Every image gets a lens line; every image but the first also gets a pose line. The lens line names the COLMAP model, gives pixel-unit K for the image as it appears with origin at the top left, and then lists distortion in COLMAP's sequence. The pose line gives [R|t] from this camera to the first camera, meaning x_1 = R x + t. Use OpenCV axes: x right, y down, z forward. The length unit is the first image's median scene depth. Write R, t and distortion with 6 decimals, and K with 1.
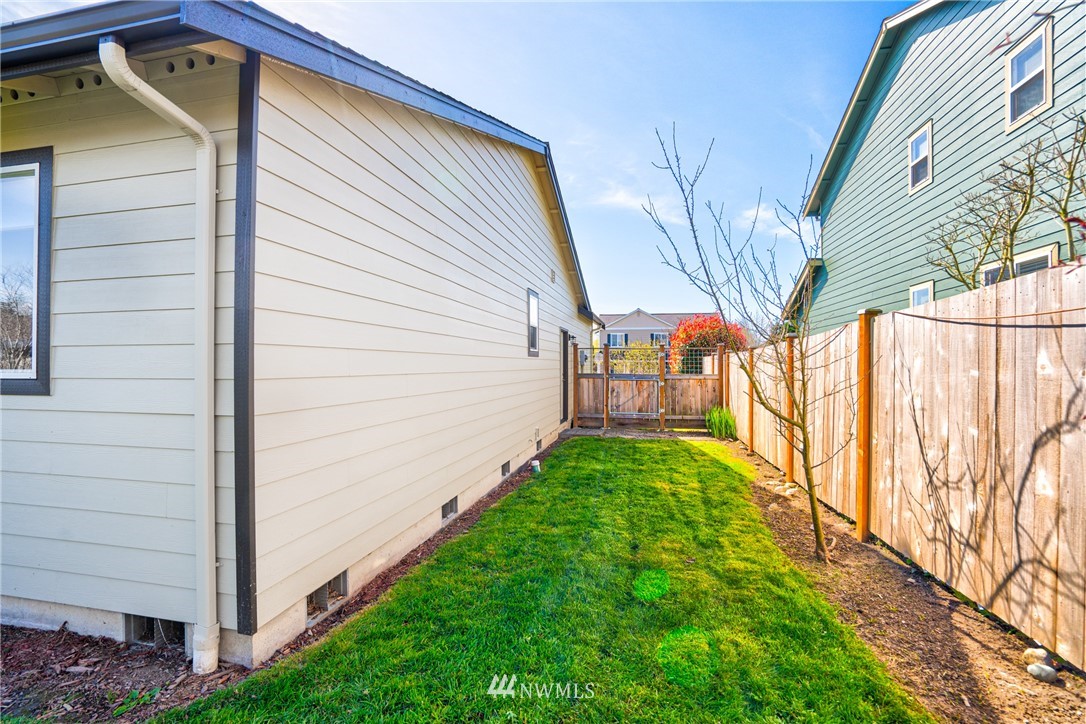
lens RADIAL K [[502.2, 0, 543.1], [0, 502.2, 357.4], [0, 0, 1]] dist [-0.043799, 0.012559]
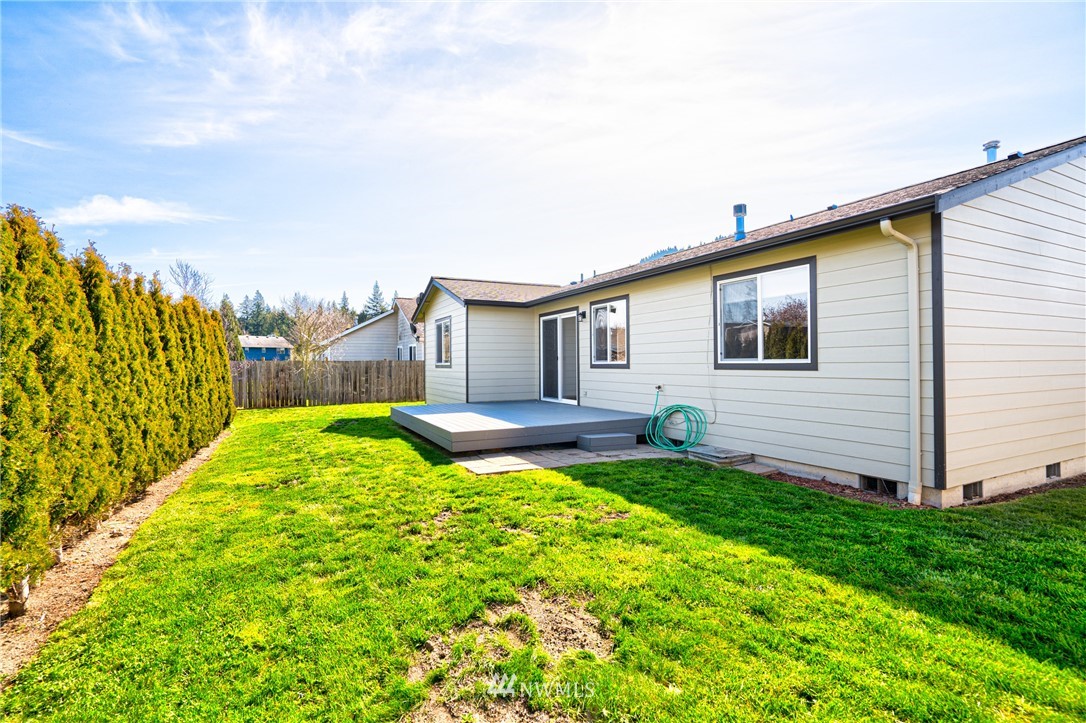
lens RADIAL K [[502.2, 0, 536.6], [0, 502.2, 361.6], [0, 0, 1]] dist [-0.043799, 0.012559]
pose [[0.608779, -0.008915, -0.793290, -0.019818], [0.021434, 0.999757, 0.005213, -0.000601], [0.793050, -0.020177, 0.608822, -1.352044]]
